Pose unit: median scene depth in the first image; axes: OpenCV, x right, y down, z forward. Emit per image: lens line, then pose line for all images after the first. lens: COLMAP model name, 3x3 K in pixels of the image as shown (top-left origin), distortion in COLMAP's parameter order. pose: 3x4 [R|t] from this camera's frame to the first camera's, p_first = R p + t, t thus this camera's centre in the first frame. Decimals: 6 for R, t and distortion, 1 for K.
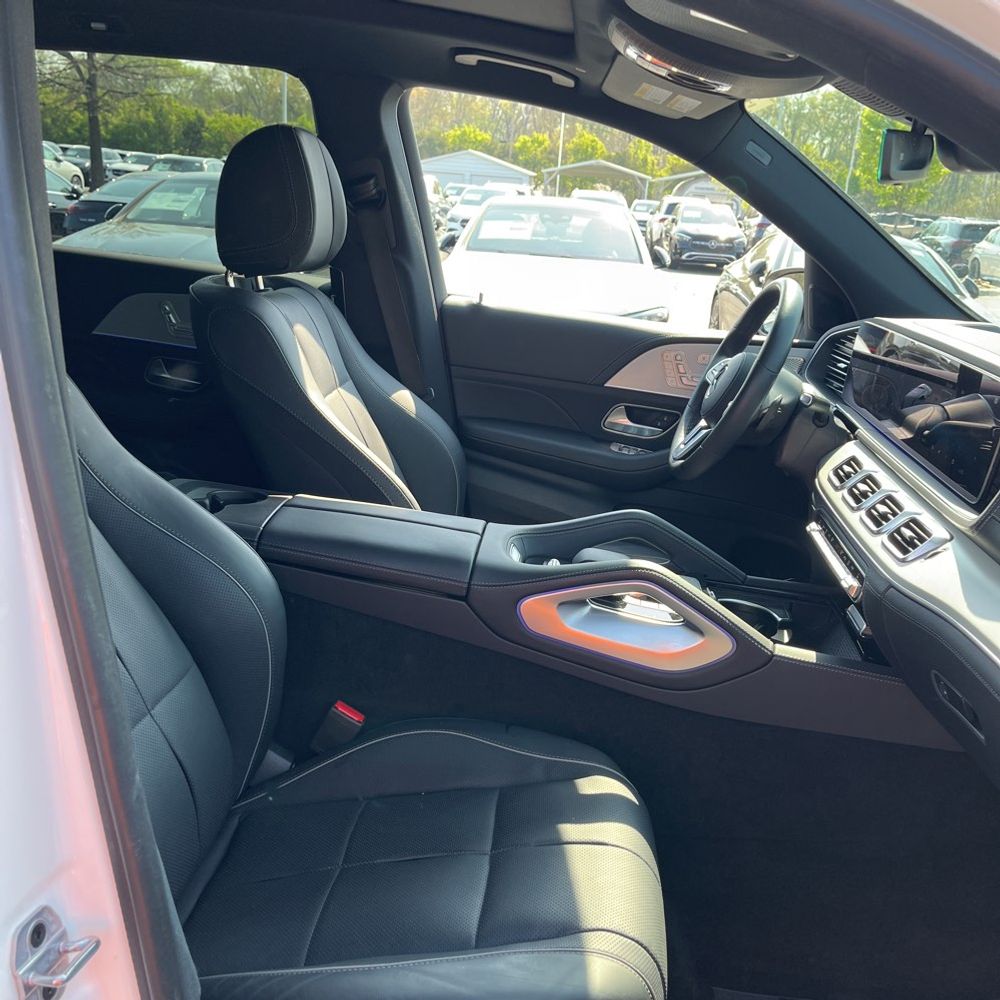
lens RADIAL K [[1019.5, 0, 501.1], [0, 1019.5, 518.4], [0, 0, 1]] dist [-0.048509, 0.048073]
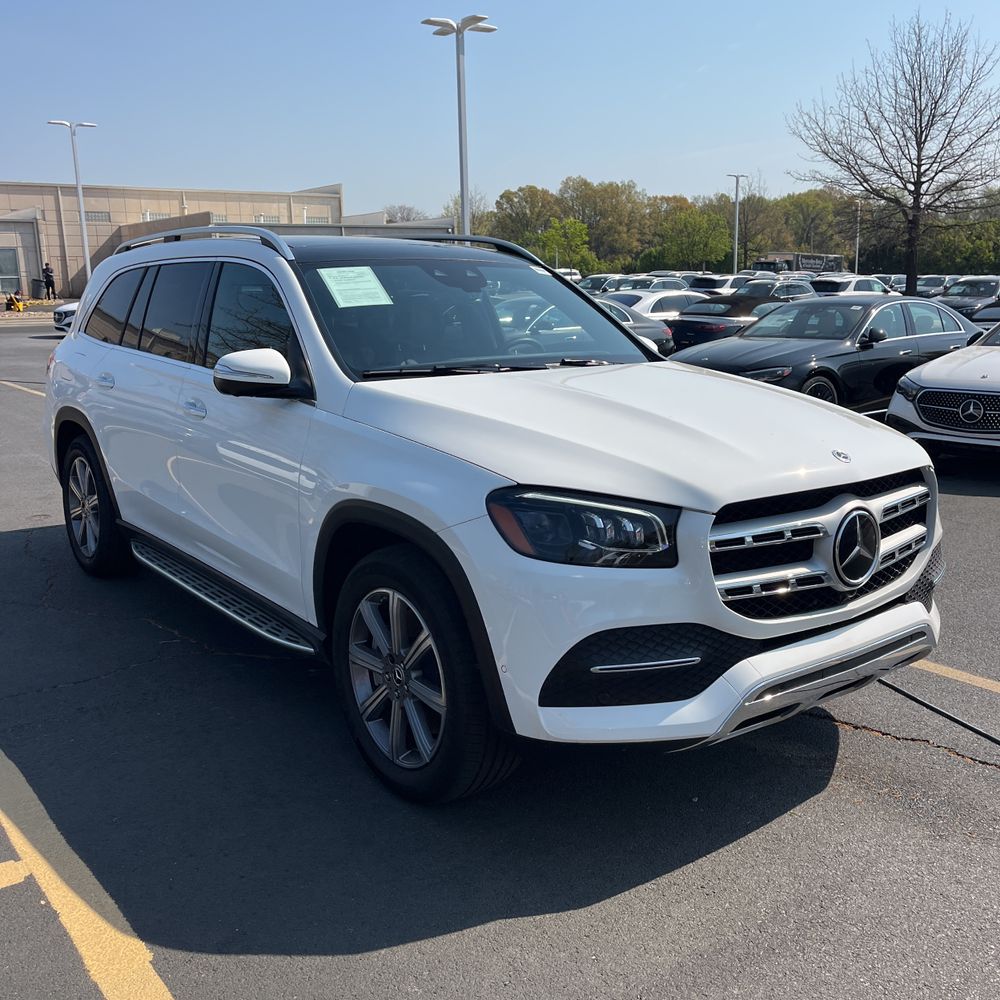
lens RADIAL K [[1010.5, 0, 502.0], [0, 1010.5, 485.1], [0, 0, 1]] dist [0.036654, -0.040951]
pose [[0.679284, 0.053079, -0.731953, 0.114811], [-0.162330, 0.983543, -0.079326, 0.020779], [0.715697, 0.172703, 0.676721, -0.045403]]
